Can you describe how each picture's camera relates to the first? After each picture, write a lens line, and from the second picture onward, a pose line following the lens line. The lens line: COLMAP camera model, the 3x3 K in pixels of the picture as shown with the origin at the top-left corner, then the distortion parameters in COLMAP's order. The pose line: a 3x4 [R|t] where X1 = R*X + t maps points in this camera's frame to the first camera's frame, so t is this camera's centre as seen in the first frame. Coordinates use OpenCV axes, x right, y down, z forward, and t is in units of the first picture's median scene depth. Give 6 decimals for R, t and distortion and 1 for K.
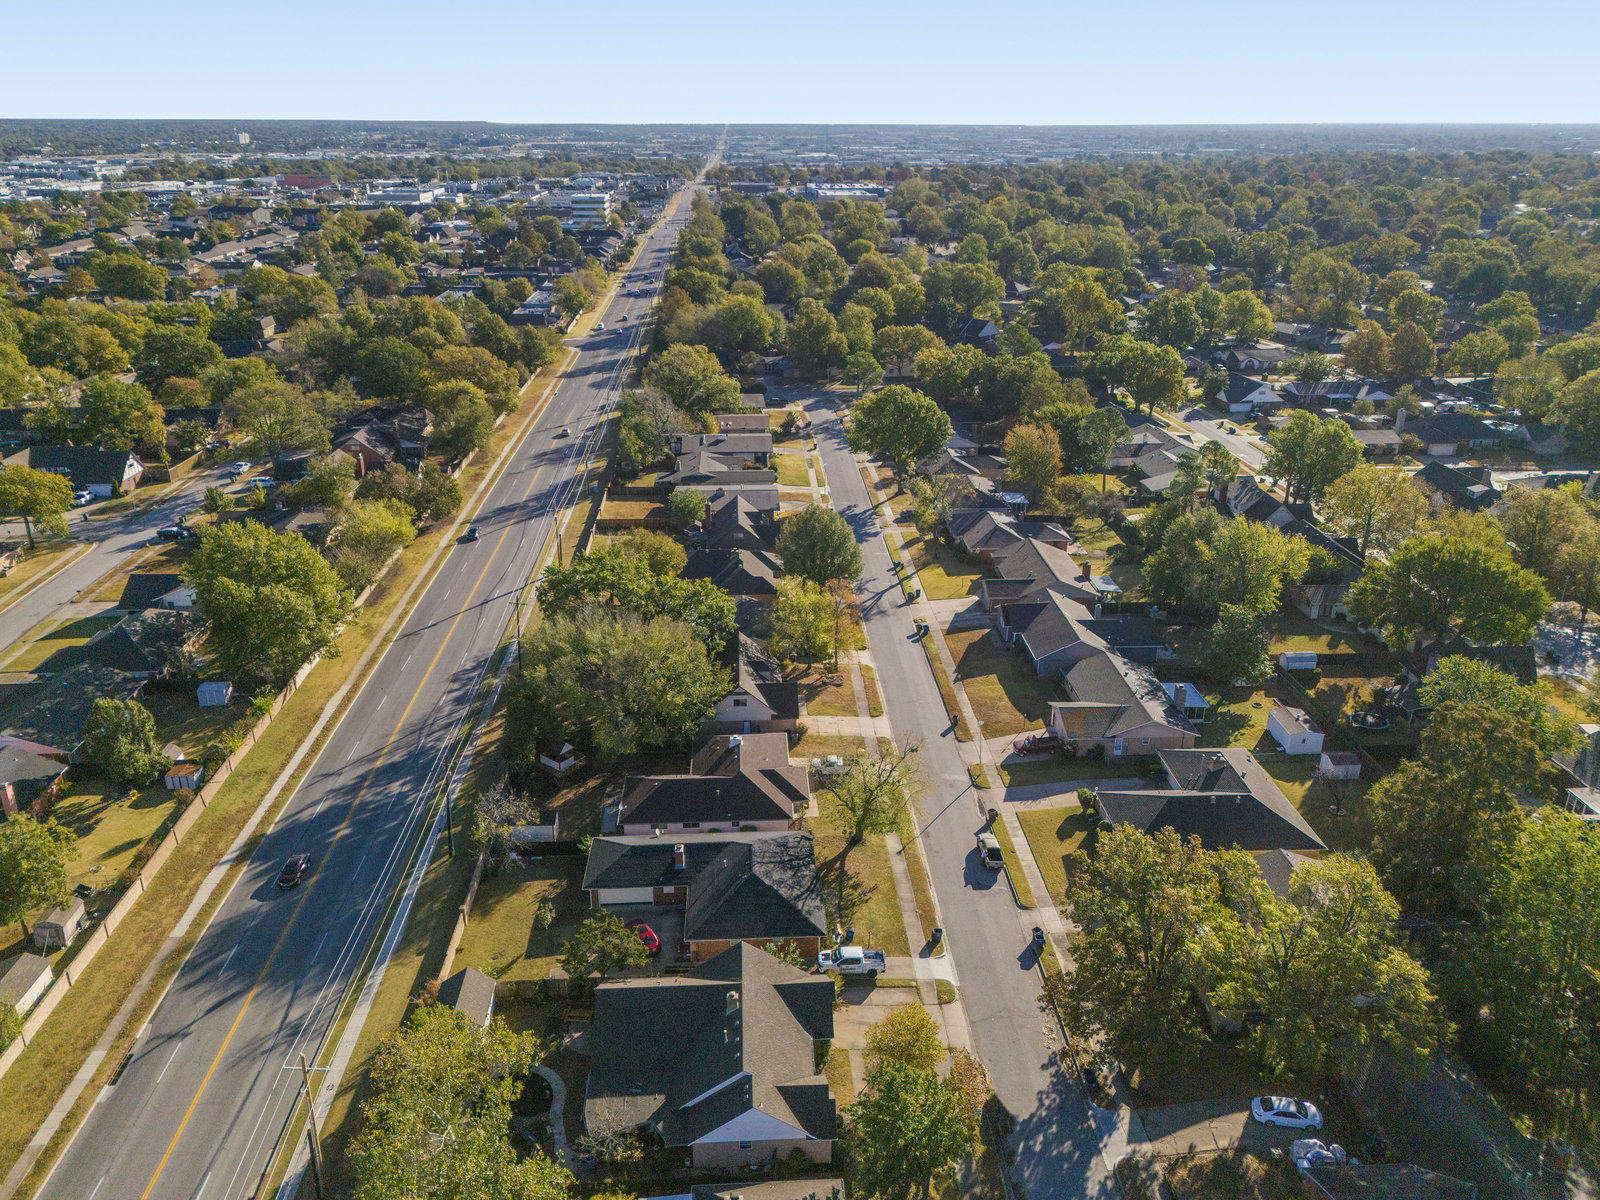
lens RADIAL K [[1165.5, 0, 800.0], [0, 1165.5, 600.0], [0, 0, 1]] dist [0.092110, -0.095853]
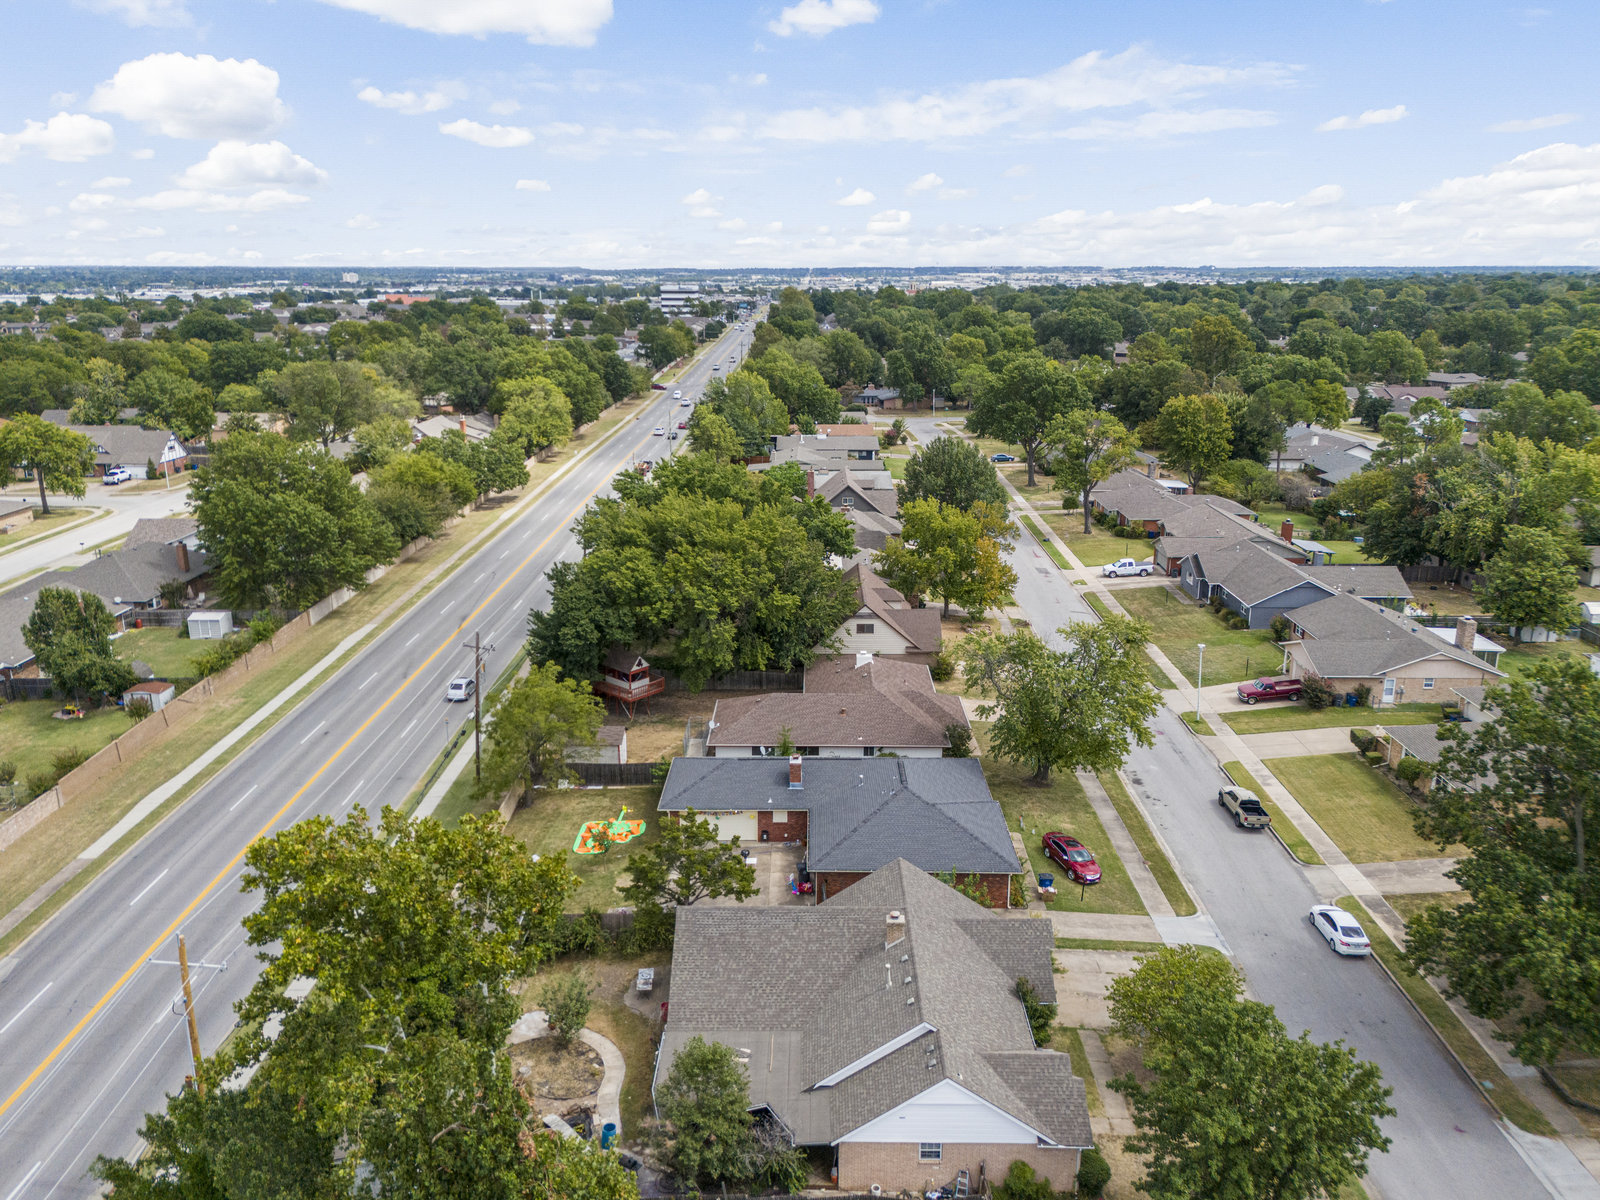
lens RADIAL K [[1165.5, 0, 800.0], [0, 1165.5, 600.0], [0, 0, 1]] dist [0.092110, -0.095853]
pose [[0.998053, 0.019195, -0.059349, -0.052718], [-0.026195, 0.992486, -0.119524, 0.172734], [0.056609, 0.120846, 0.991056, 0.255163]]
